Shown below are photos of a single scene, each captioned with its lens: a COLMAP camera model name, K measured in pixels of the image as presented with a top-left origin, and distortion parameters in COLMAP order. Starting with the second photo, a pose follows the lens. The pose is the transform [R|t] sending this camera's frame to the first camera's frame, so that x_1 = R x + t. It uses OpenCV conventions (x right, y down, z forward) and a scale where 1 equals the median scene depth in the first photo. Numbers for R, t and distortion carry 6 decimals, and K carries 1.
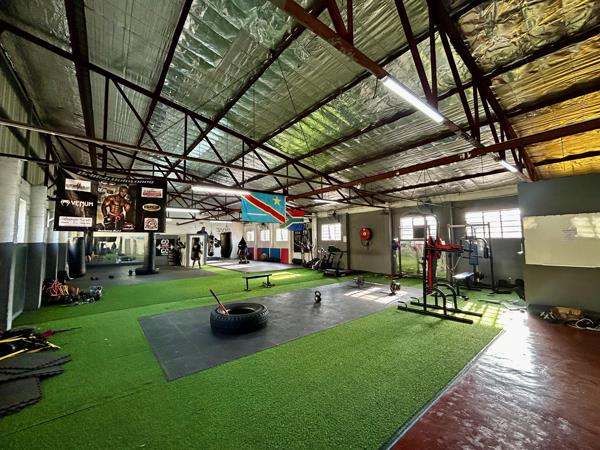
lens RADIAL K [[242.2, 0, 297.1], [0, 242.2, 226.7], [0, 0, 1]] dist [0.003330, 0.000067]
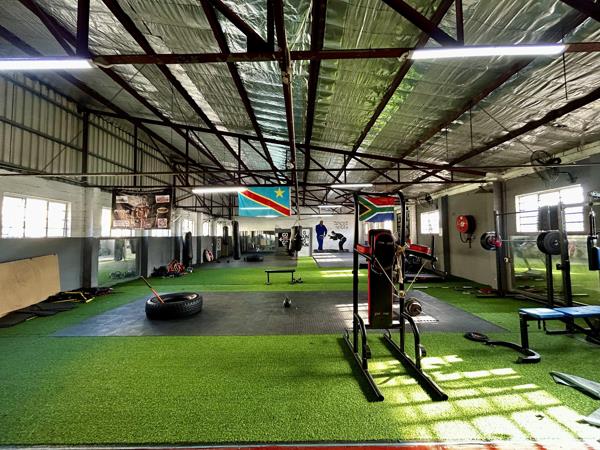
lens RADIAL K [[242.2, 0, 300.0], [0, 242.2, 222.1], [0, 0, 1]] dist [0.003330, 0.000067]
pose [[0.783191, -0.032657, -0.620923, 0.401826], [0.039873, 0.999202, -0.002260, 0.008391], [0.620502, -0.022988, 0.783868, 0.221016]]
